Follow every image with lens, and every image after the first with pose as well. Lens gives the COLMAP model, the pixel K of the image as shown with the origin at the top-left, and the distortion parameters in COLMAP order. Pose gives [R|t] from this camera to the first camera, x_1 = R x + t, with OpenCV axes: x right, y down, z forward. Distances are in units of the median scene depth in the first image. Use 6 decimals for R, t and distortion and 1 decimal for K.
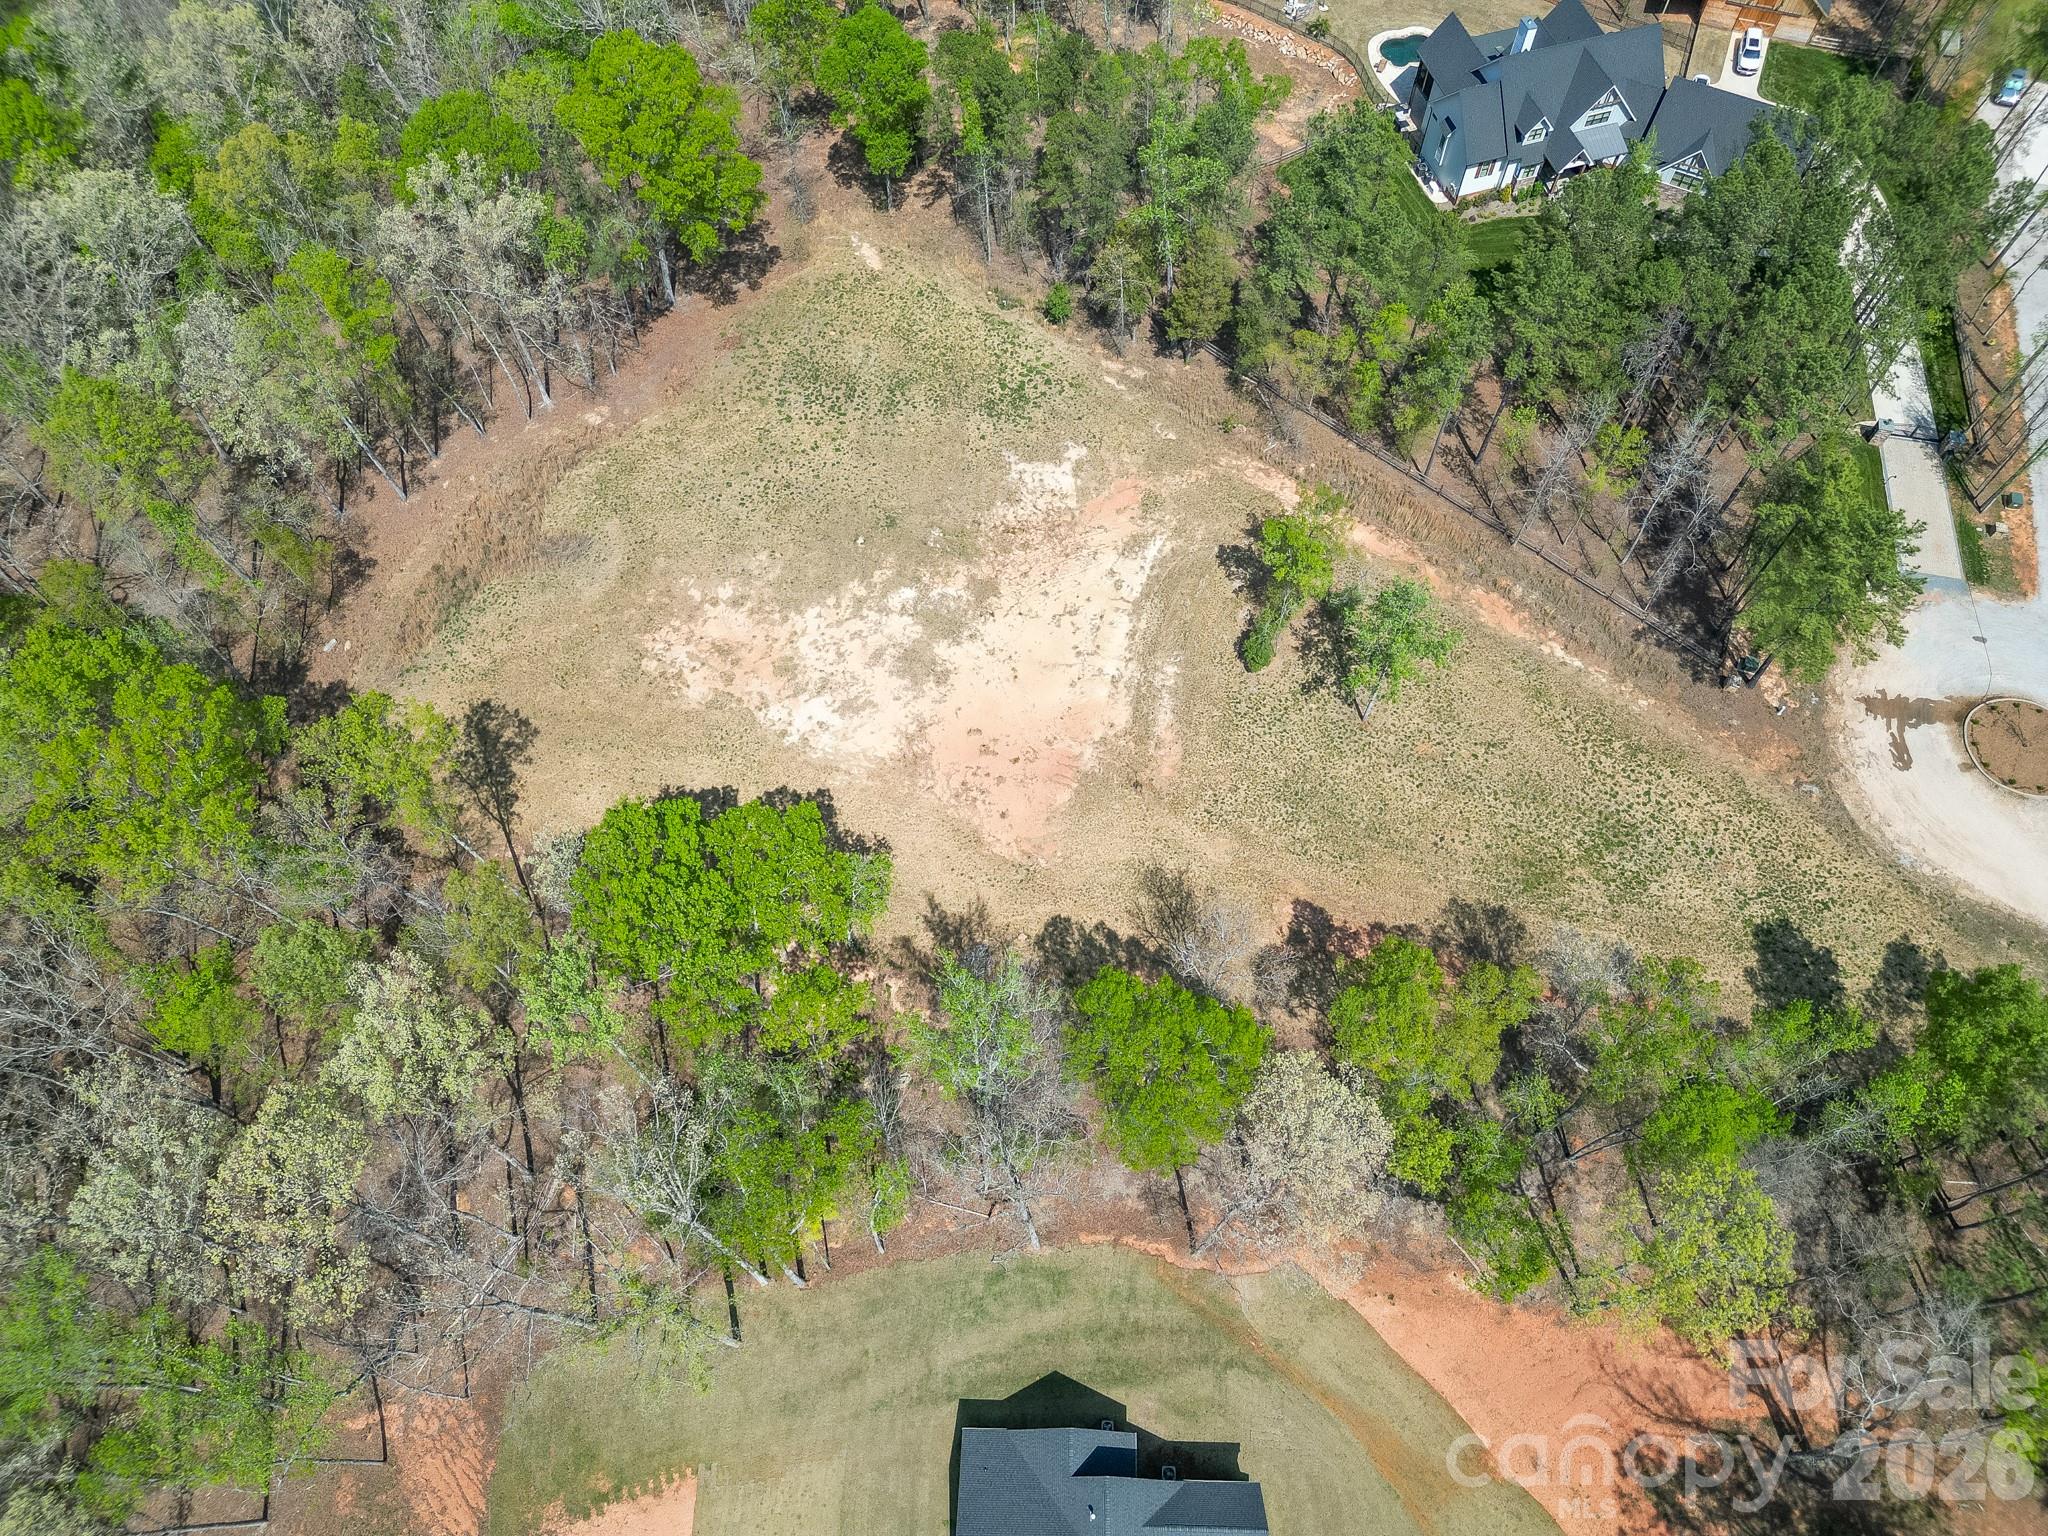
lens RADIAL K [[1430.1, 0, 1009.7], [0, 1430.1, 754.7], [0, 0, 1]] dist [0.061774, -0.044663]
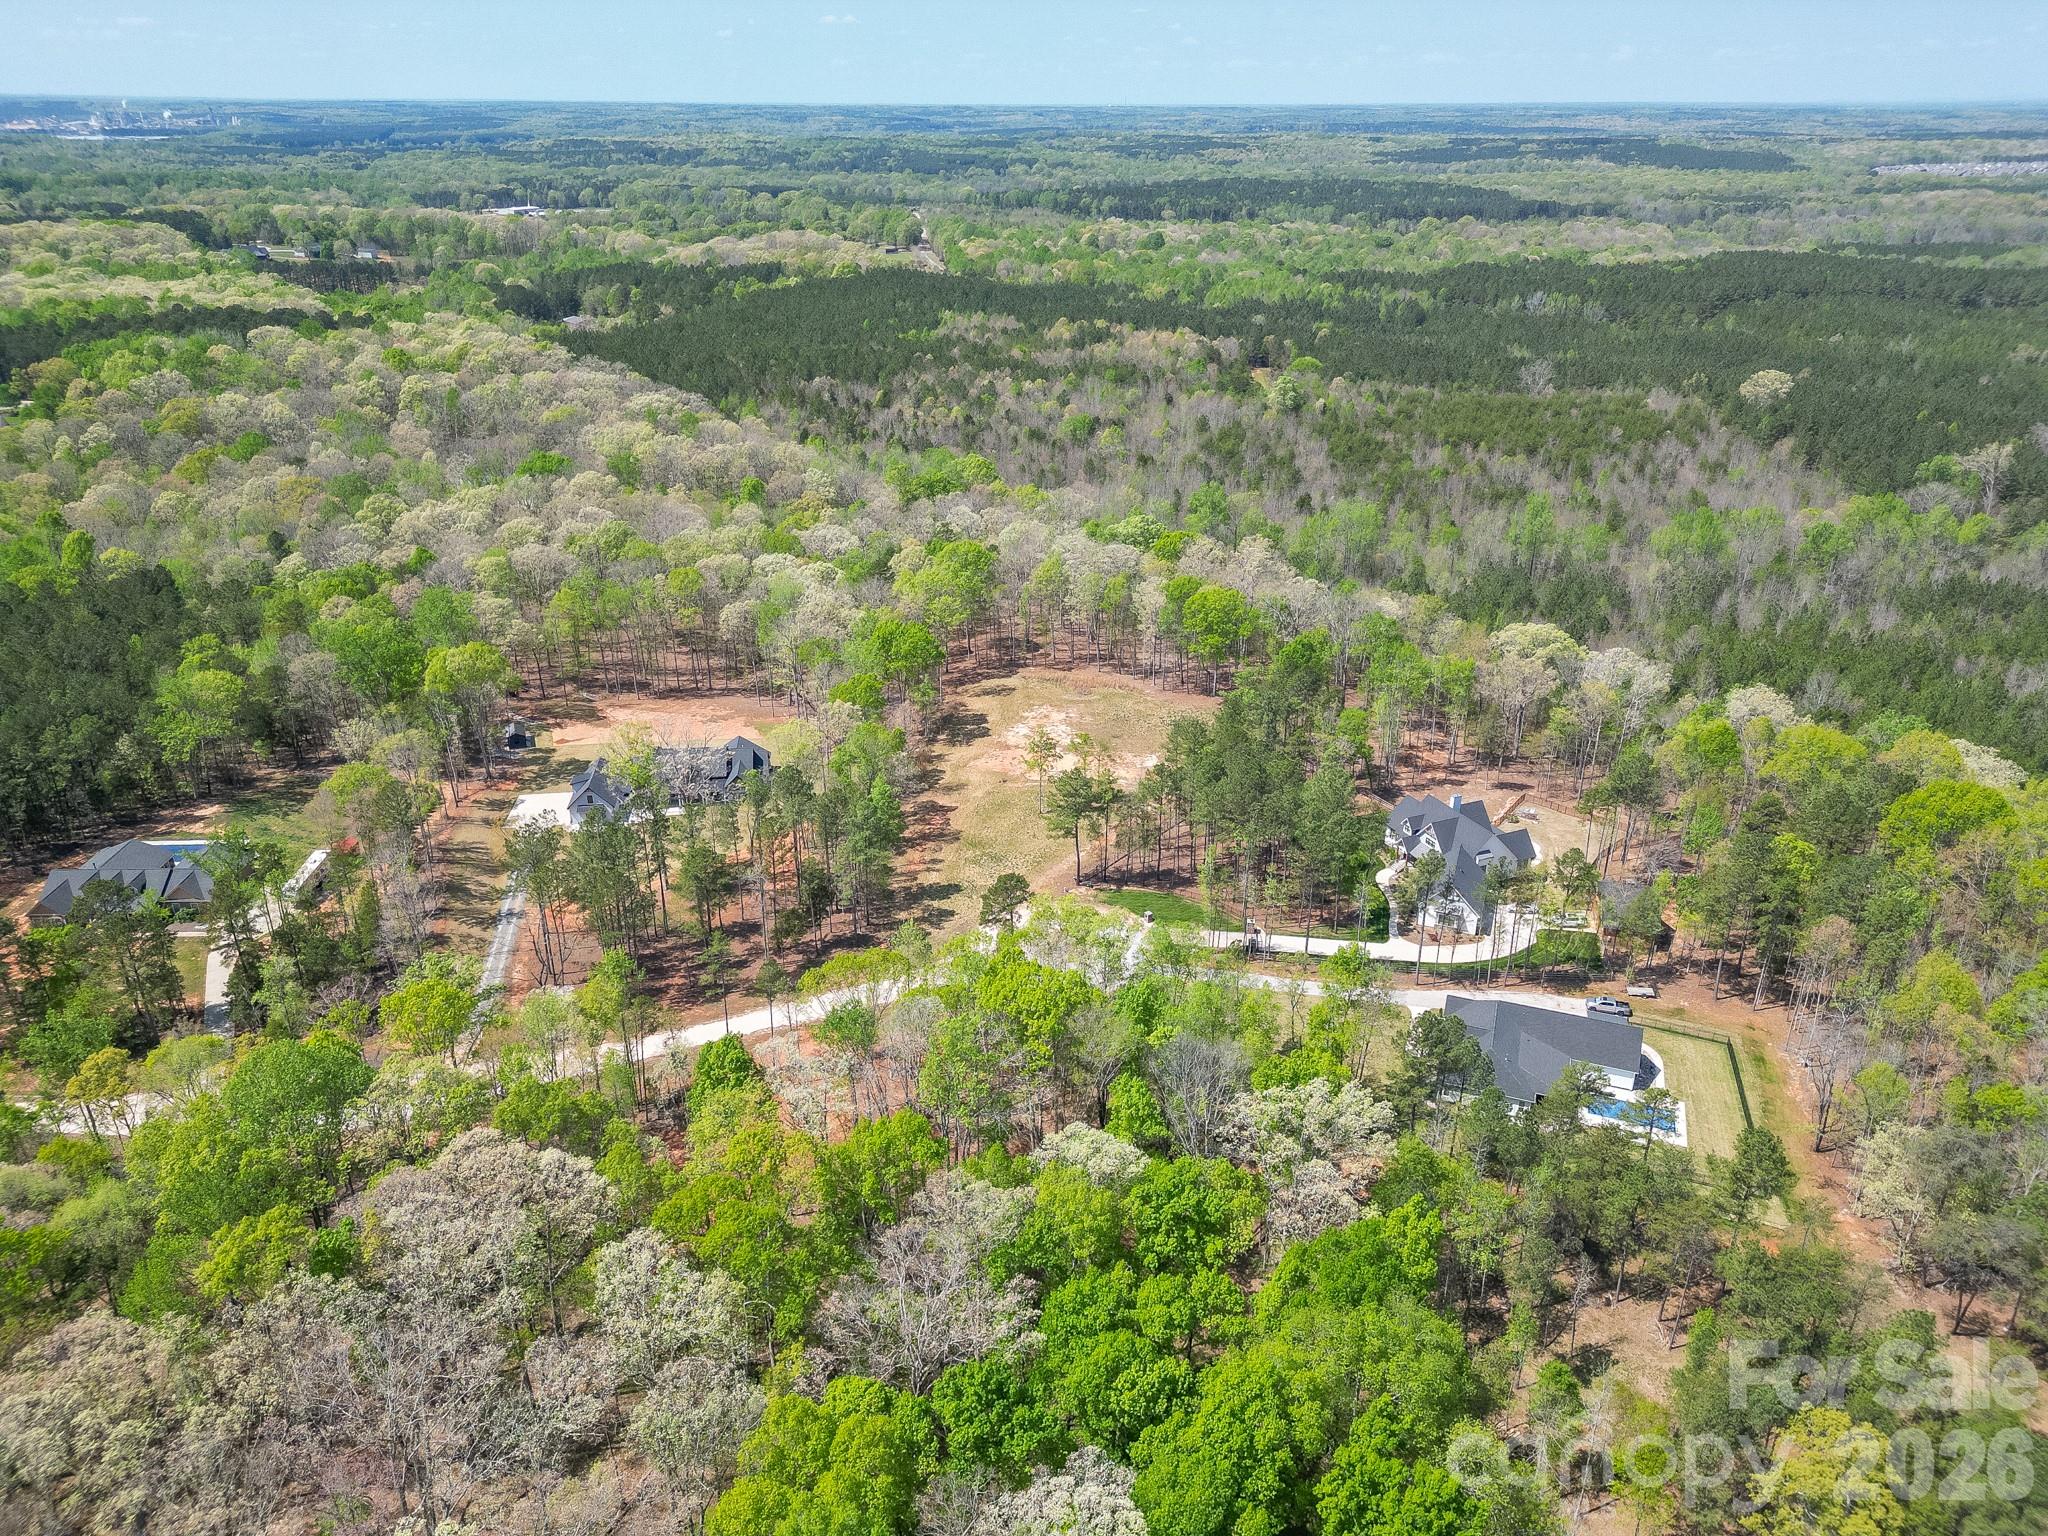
lens RADIAL K [[1430.1, 0, 1022.2], [0, 1430.1, 762.6], [0, 0, 1]] dist [0.061774, -0.044663]
pose [[0.125902, 0.424869, -0.896457, 2.255837], [-0.871225, 0.479540, 0.104916, -0.277485], [0.474463, 0.767807, 0.430532, -0.088750]]
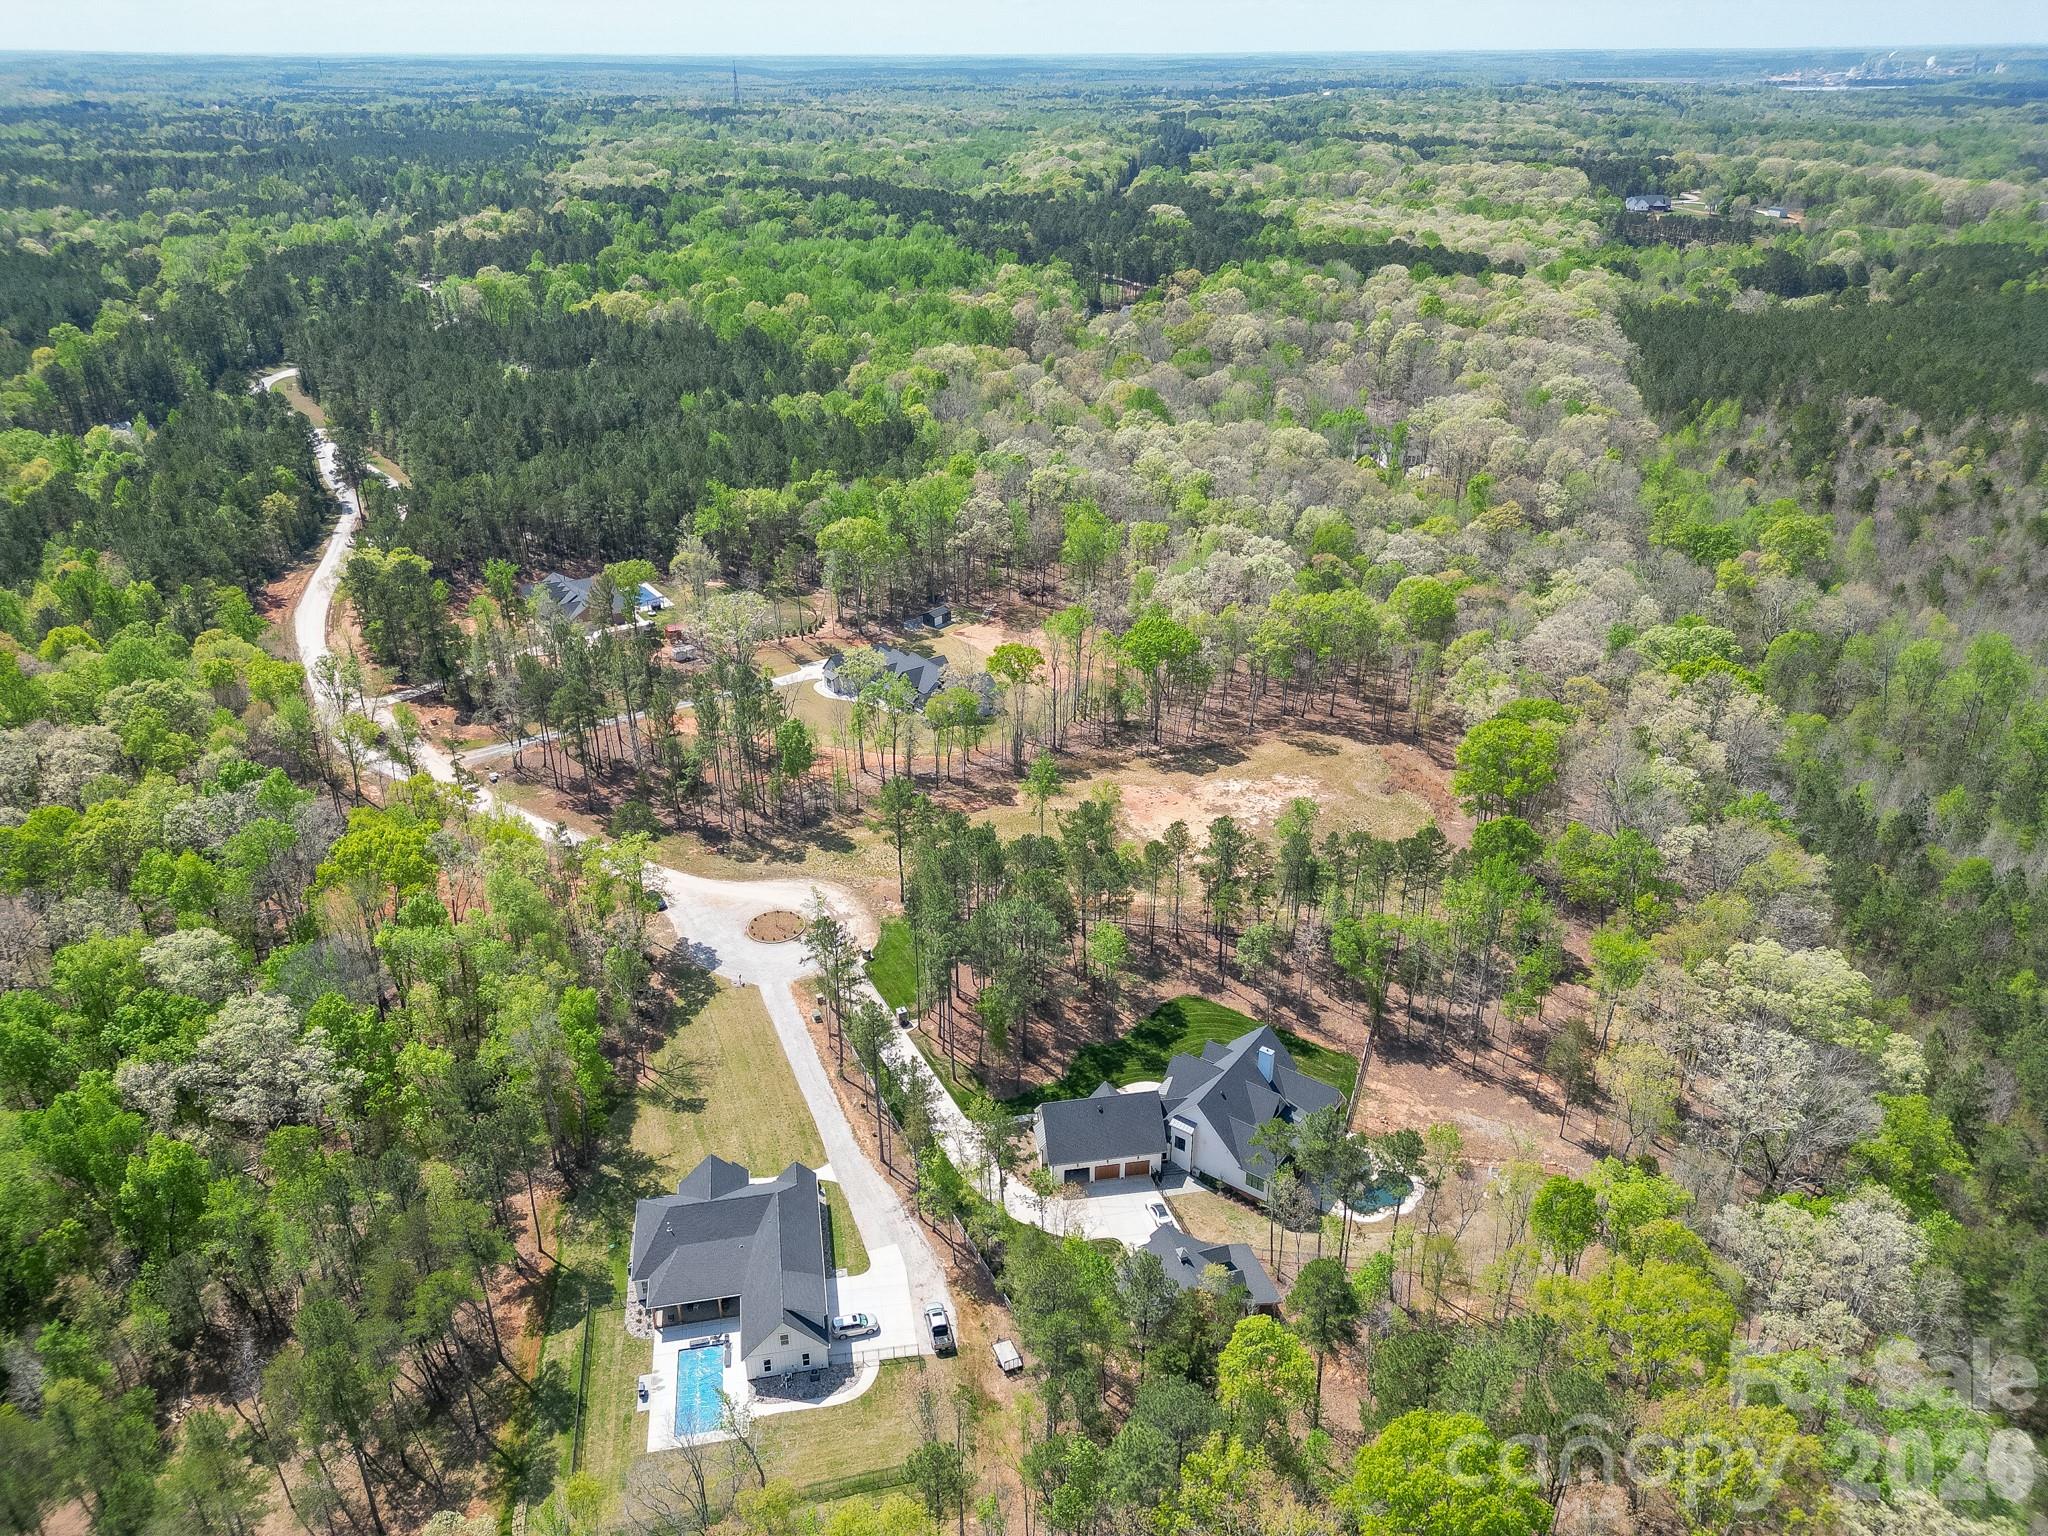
lens RADIAL K [[1430.1, 0, 1021.1], [0, 1430.1, 761.1], [0, 0, 1]] dist [0.061774, -0.044663]
pose [[-0.785671, 0.284936, -0.549120, 1.369318], [-0.537183, 0.126043, 0.833995, -1.755038], [0.306848, 0.950224, 0.054034, 0.738432]]
